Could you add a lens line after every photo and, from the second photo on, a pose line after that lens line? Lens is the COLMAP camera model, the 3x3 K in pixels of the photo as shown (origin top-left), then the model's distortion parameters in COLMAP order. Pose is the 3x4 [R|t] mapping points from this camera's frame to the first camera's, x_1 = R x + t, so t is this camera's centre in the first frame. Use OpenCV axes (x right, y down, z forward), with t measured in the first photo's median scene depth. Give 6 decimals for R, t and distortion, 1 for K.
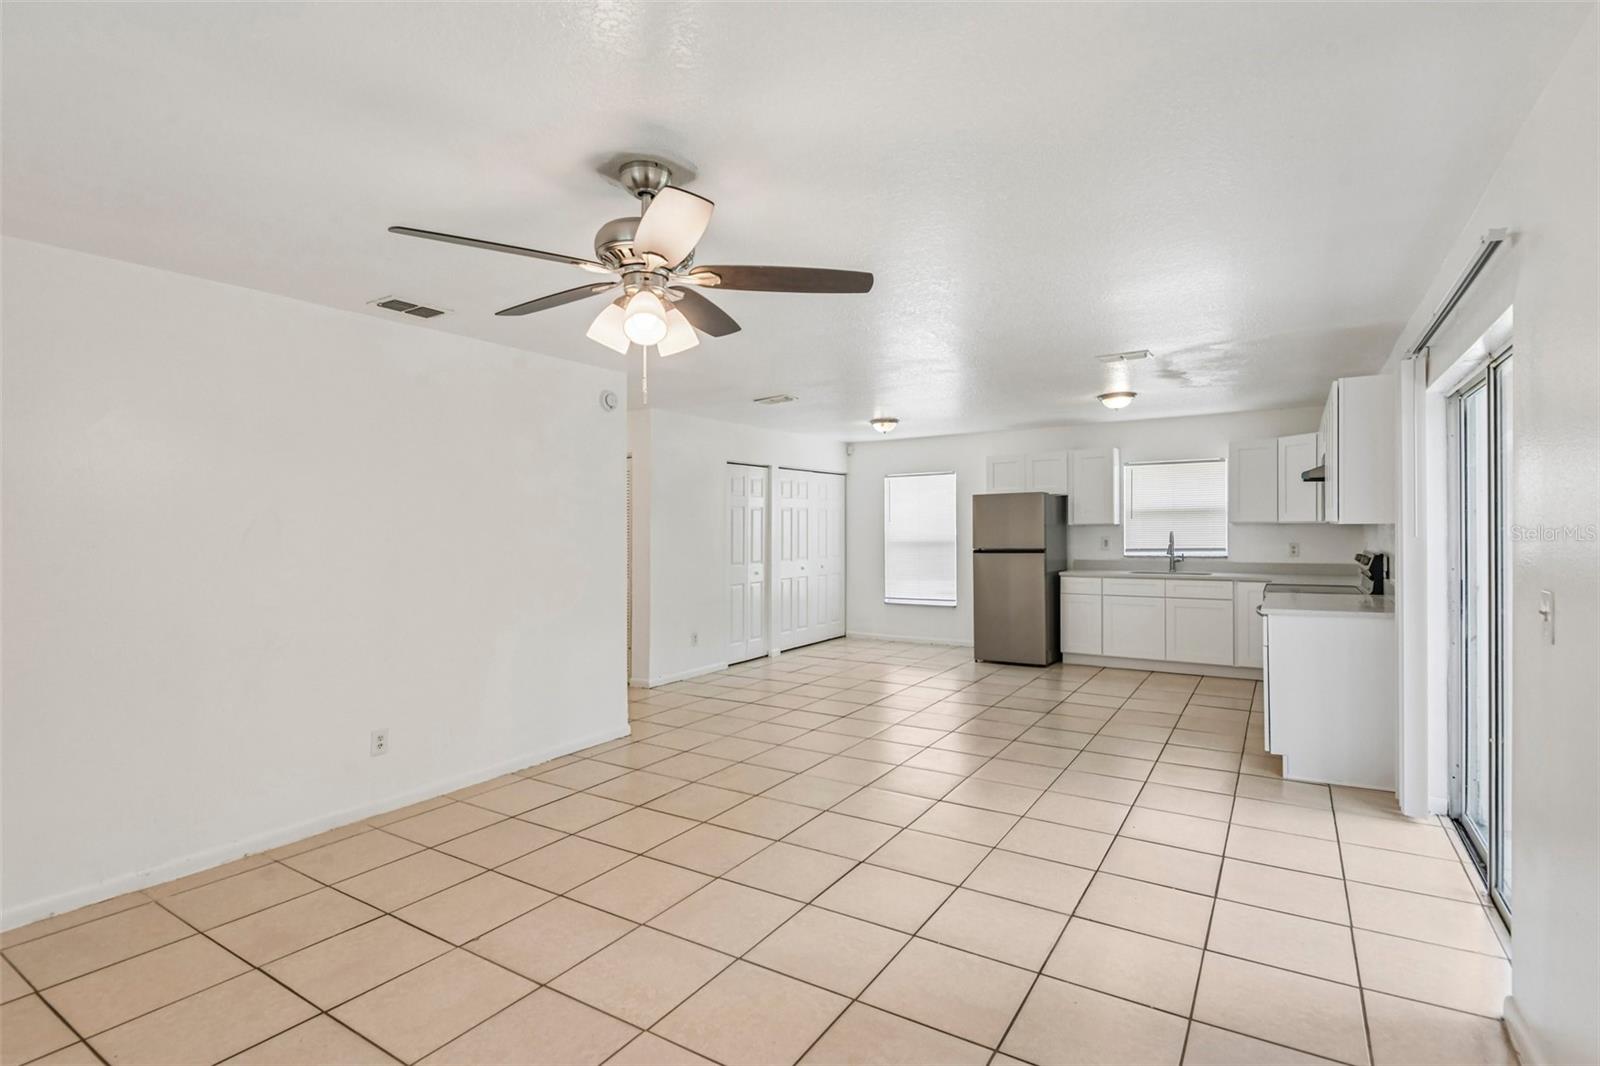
lens RADIAL K [[750.5, 0, 754.9], [0, 750.5, 539.1], [0, 0, 1]] dist [-0.004267, -0.008706]
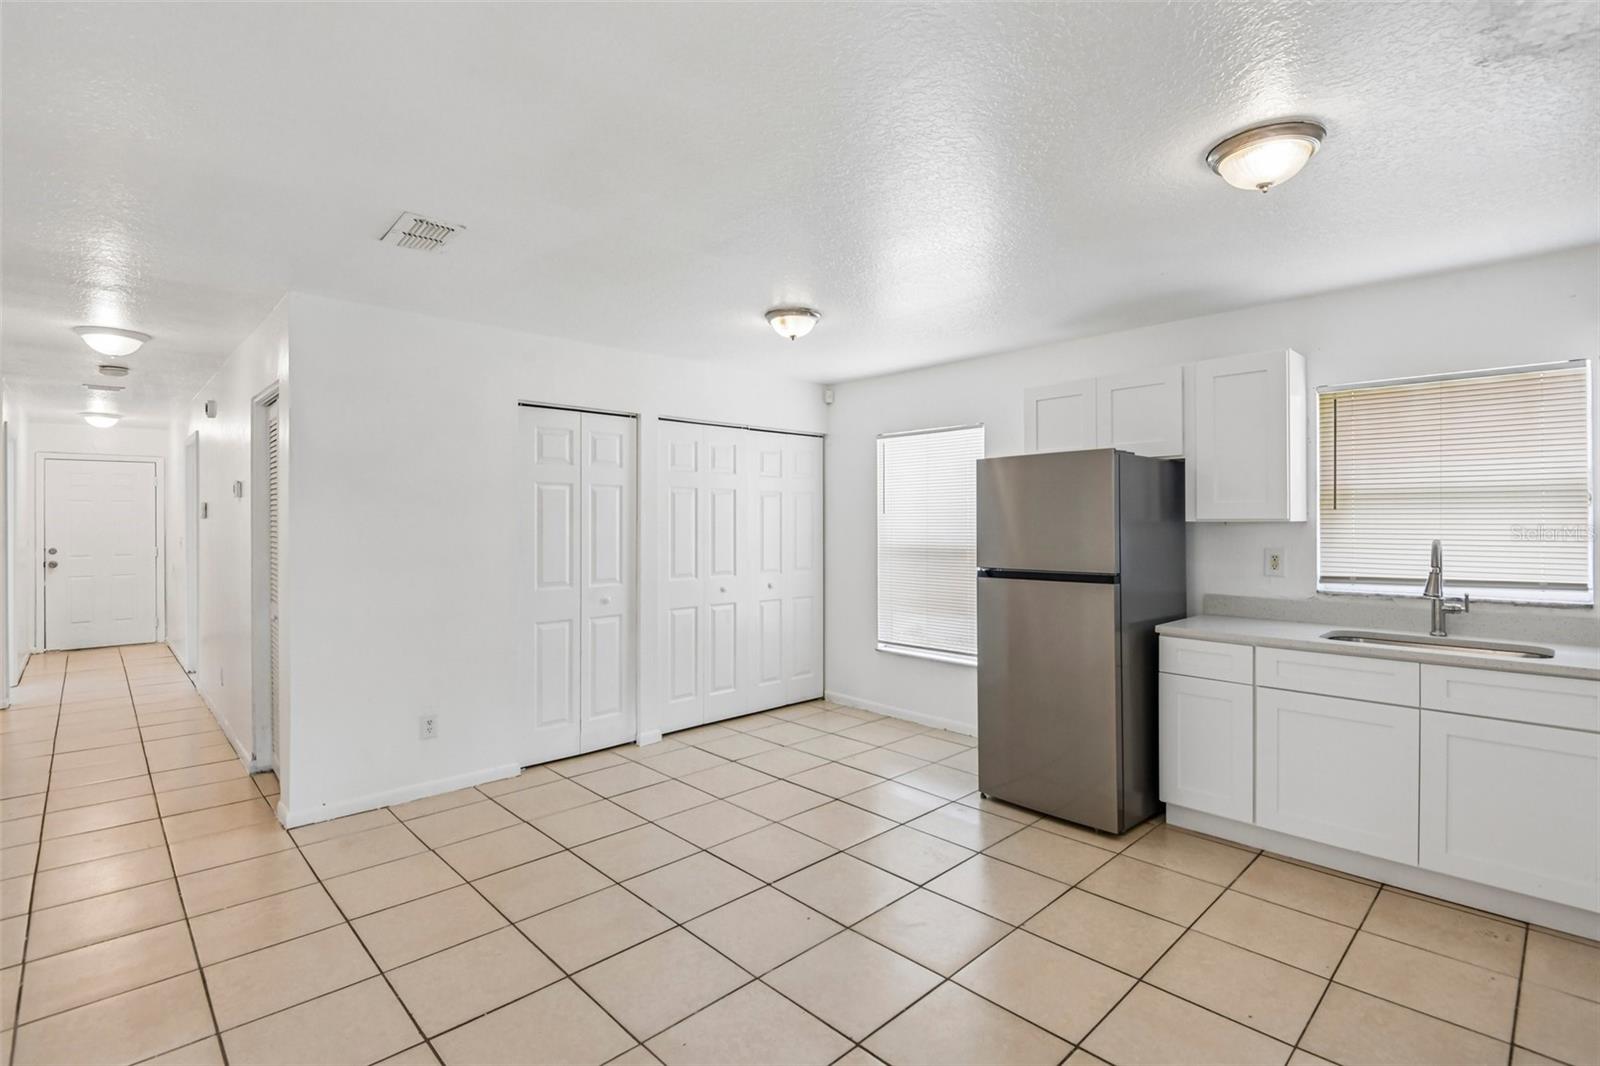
lens RADIAL K [[750.5, 0, 793.7], [0, 750.5, 521.5], [0, 0, 1]] dist [-0.004267, -0.008706]
pose [[0.981951, 0.010420, -0.188846, 0.264558], [-0.013448, 0.999801, -0.014763, -0.008847], [0.188654, 0.017036, 0.981896, 0.491338]]
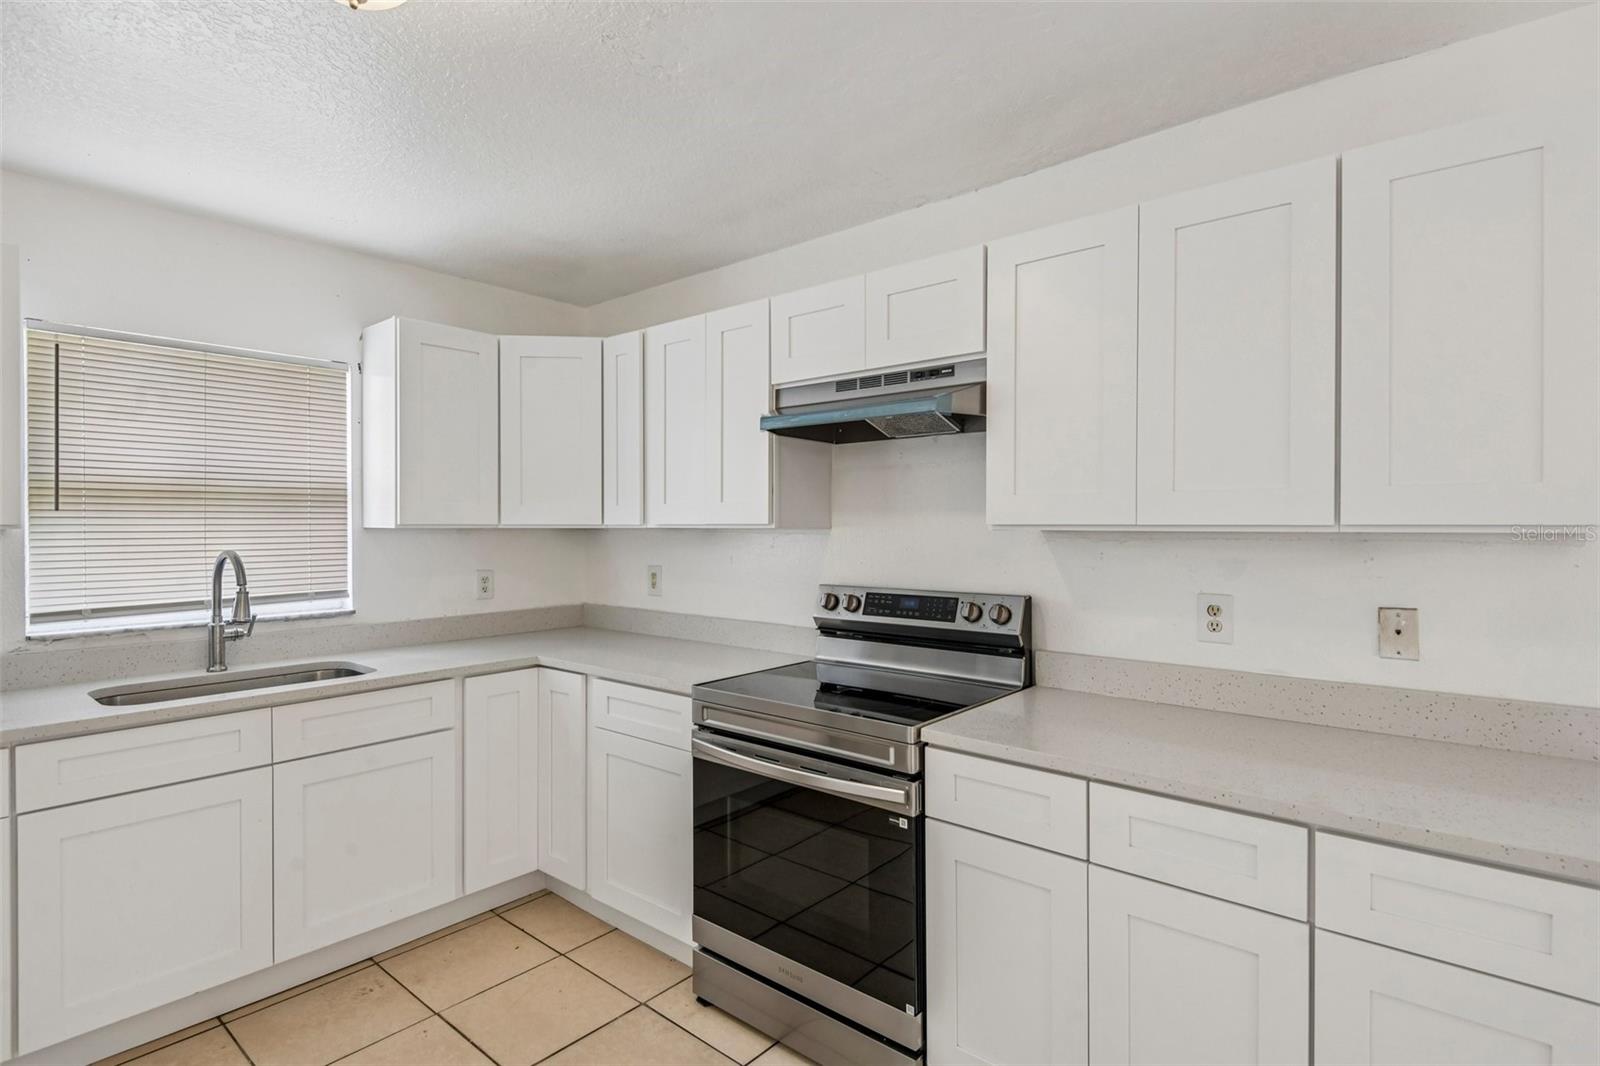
lens RADIAL K [[799.6, 0, 811.6], [0, 799.6, 525.3], [0, 0, 1]] dist [0.005665, -0.003623]
pose [[0.068674, 0.006510, 0.997618, 0.203738], [0.013502, 0.999881, -0.007454, -0.014467], [-0.997548, 0.013981, 0.068578, 0.670941]]
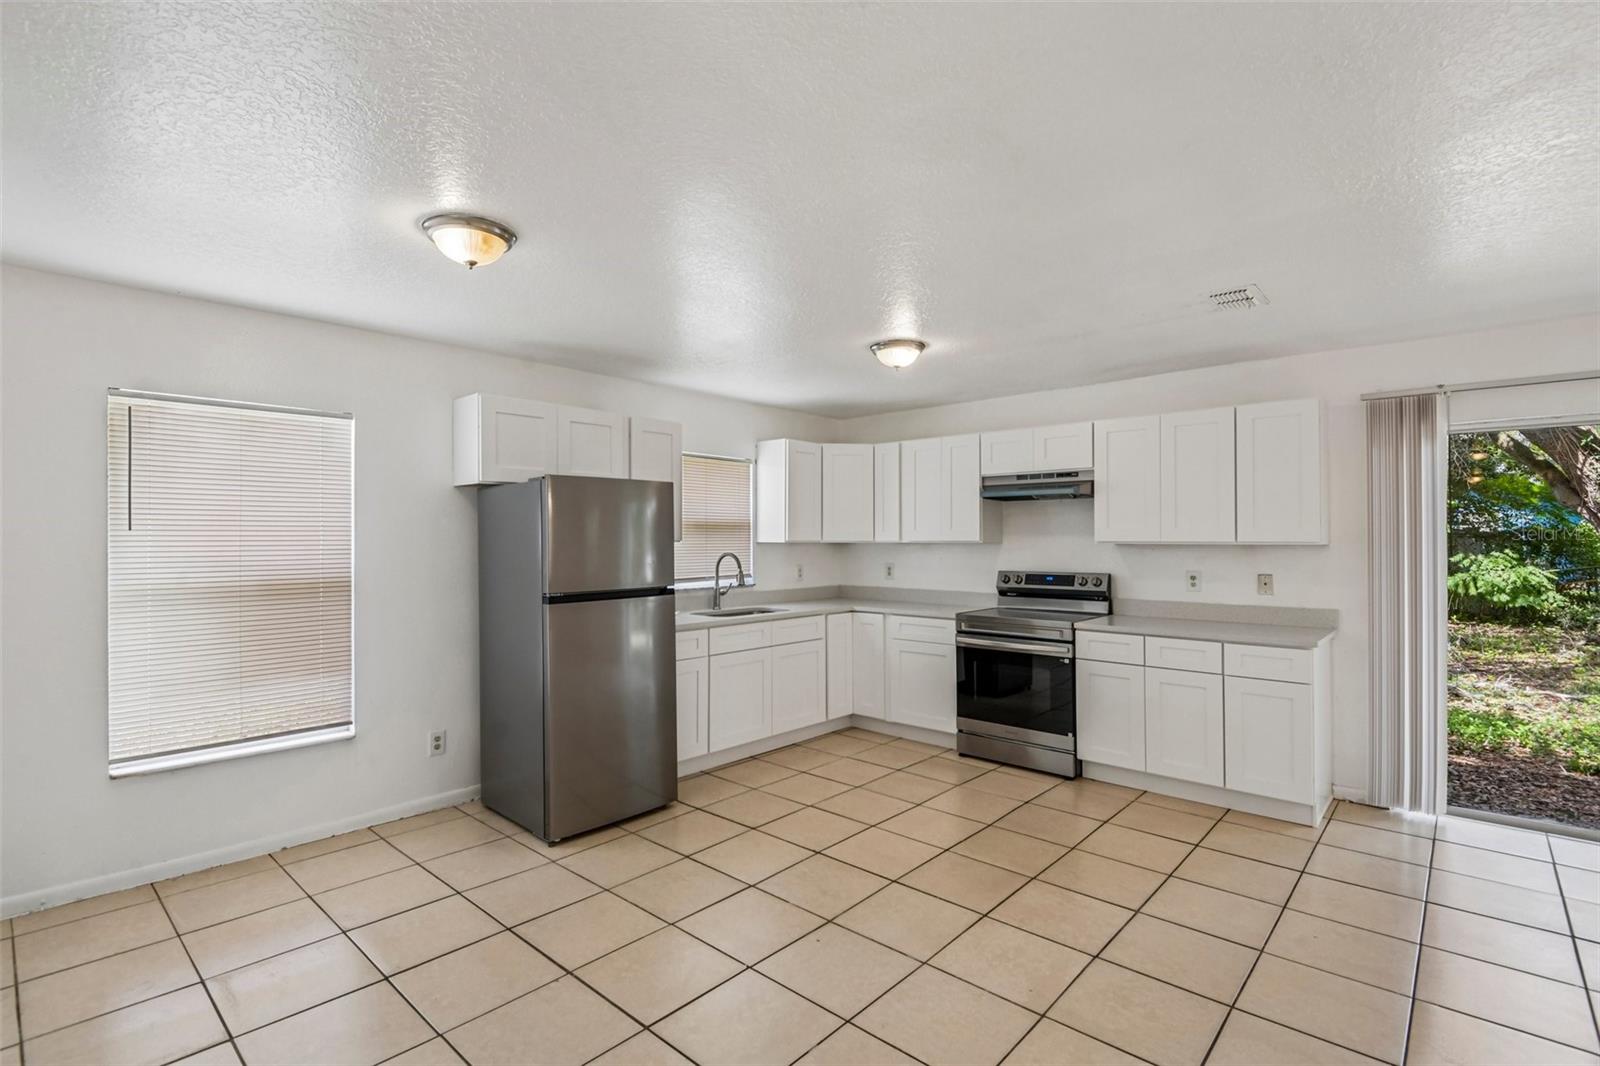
lens RADIAL K [[750.5, 0, 797.8], [0, 750.5, 526.6], [0, 0, 1]] dist [-0.004267, -0.008706]
pose [[0.112087, 0.025913, 0.993361, -0.140875], [0.011032, 0.999566, -0.027319, -0.014109], [-0.993637, 0.014020, 0.111752, 0.798224]]
